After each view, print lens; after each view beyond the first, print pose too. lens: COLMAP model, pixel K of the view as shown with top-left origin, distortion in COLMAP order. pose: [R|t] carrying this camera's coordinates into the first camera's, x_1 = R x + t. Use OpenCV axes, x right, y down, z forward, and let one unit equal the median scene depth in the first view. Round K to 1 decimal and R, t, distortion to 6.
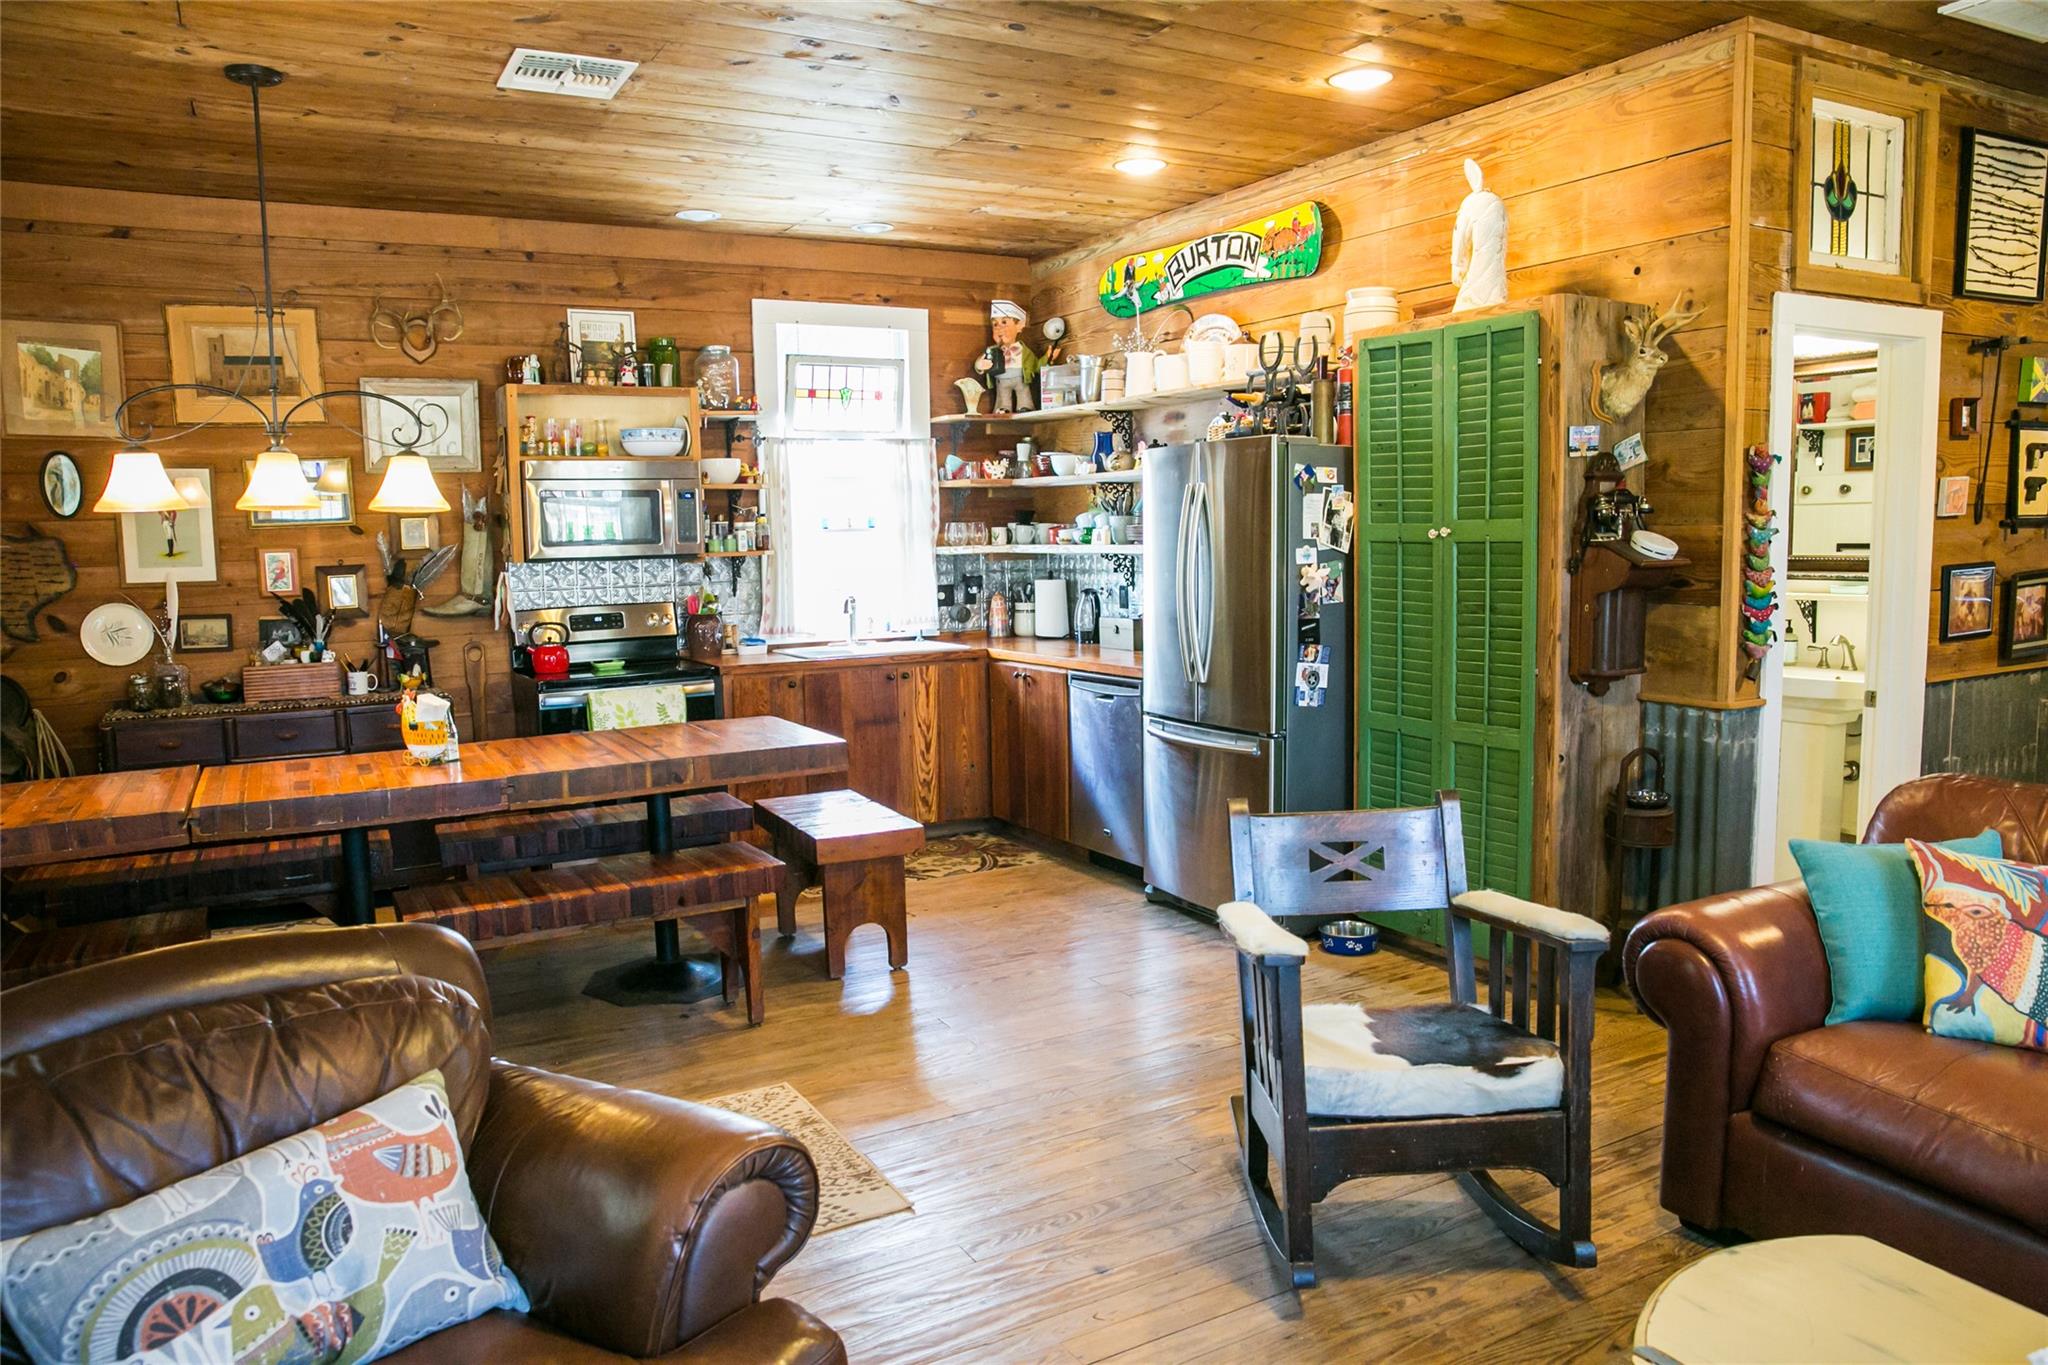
lens RADIAL K [[1385.5, 0, 1021.3], [0, 1385.5, 675.2], [0, 0, 1]] dist [-0.069096, 0.045012]
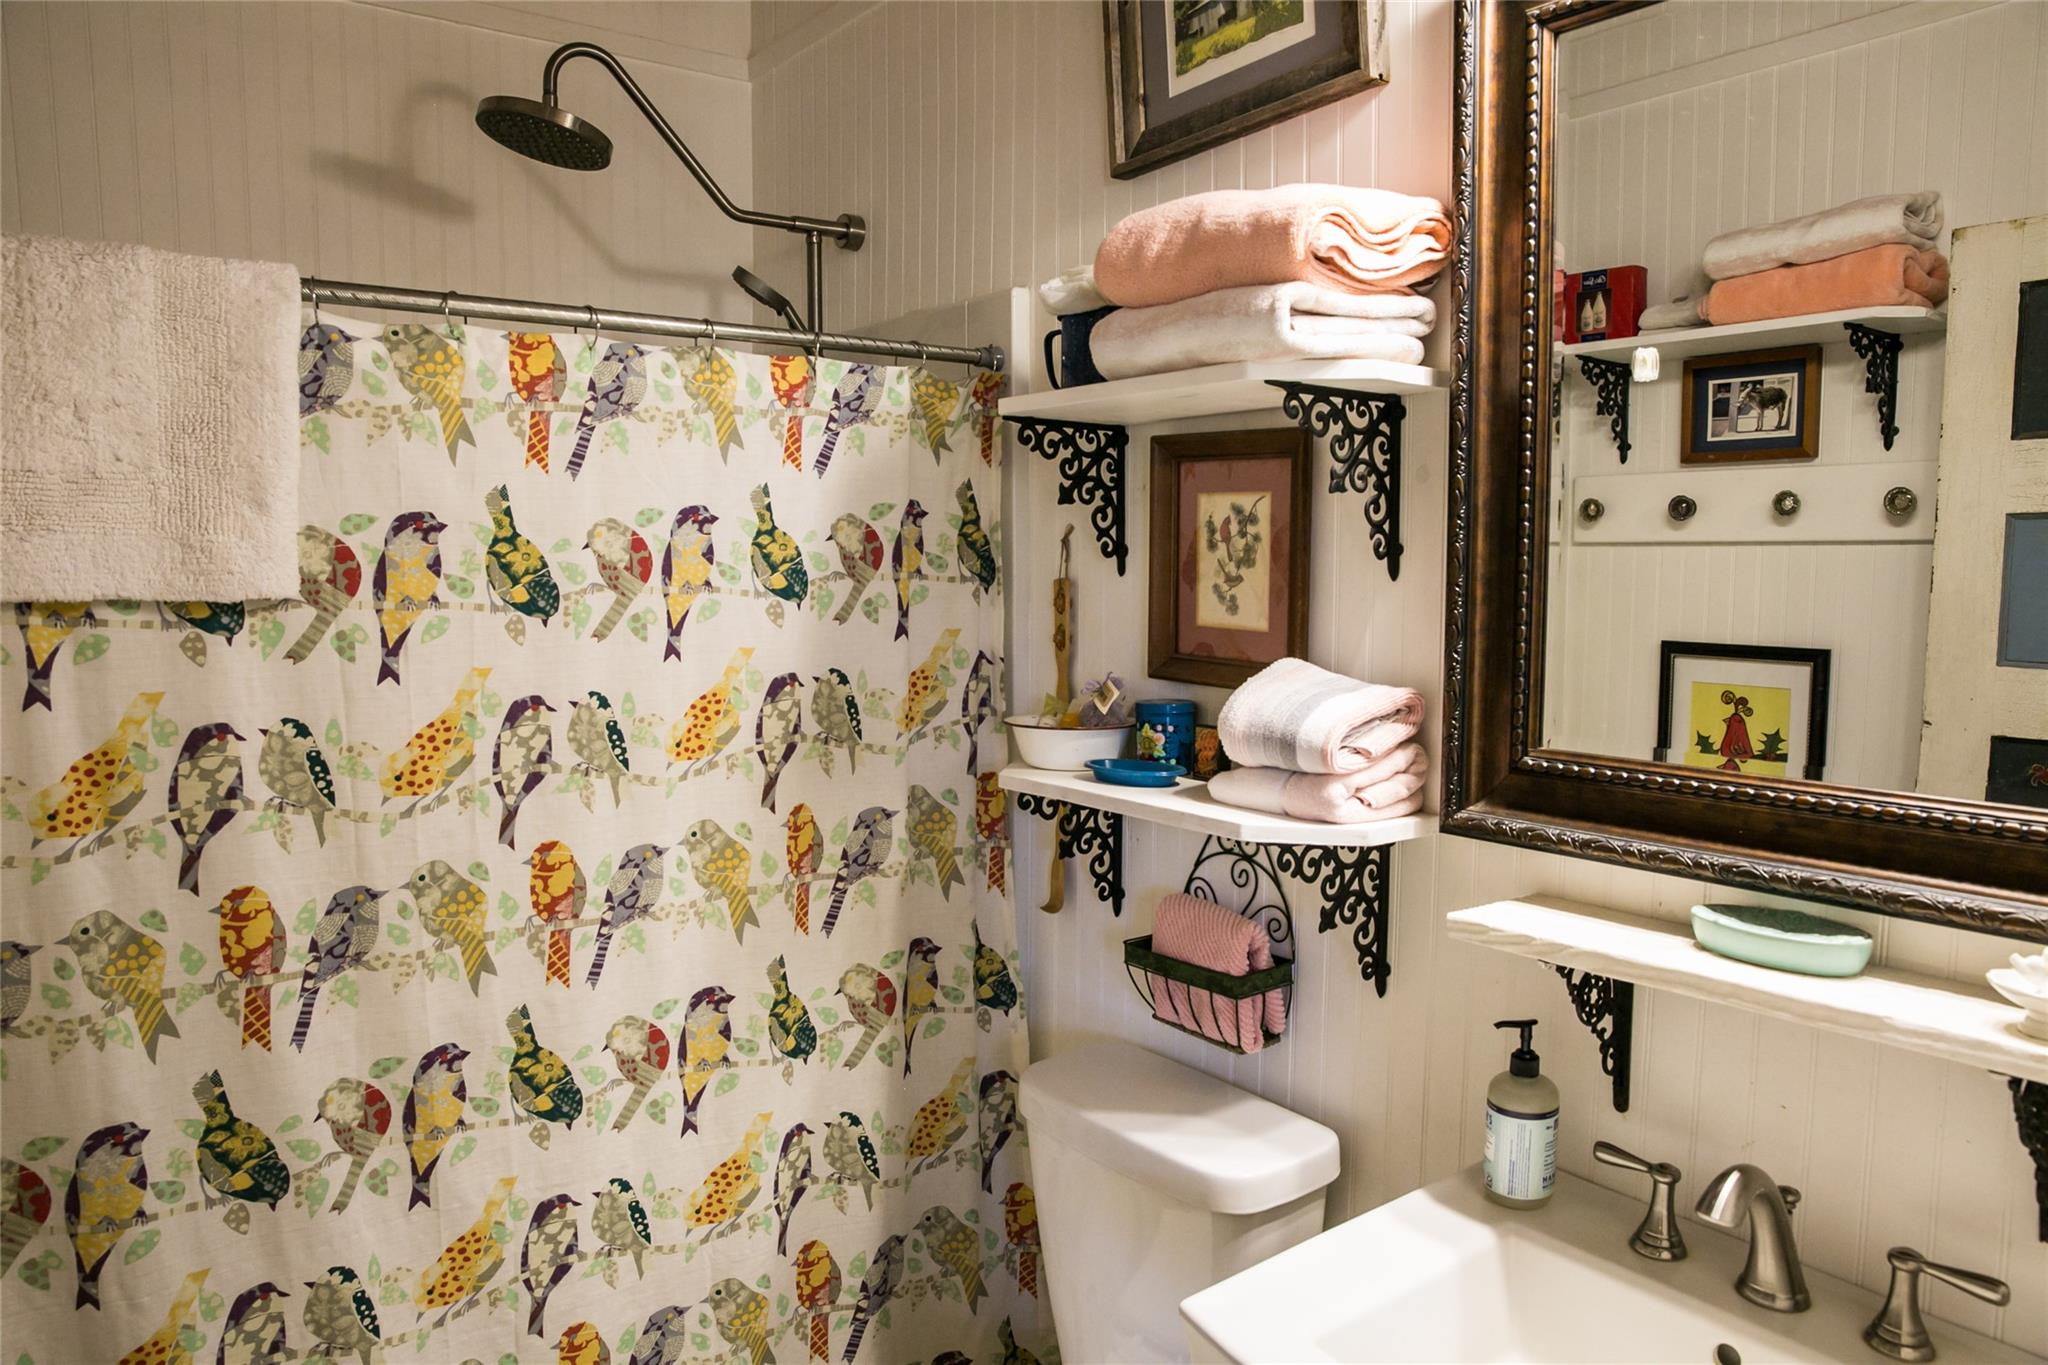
lens RADIAL K [[1385.5, 0, 1026.7], [0, 1385.5, 681.0], [0, 0, 1]] dist [-0.069096, 0.045012]
pose [[0.991149, 0.004146, 0.132686, 0.361973], [-0.002046, 0.999871, -0.015957, -0.079328], [-0.132735, 0.015544, 0.991030, 0.627592]]
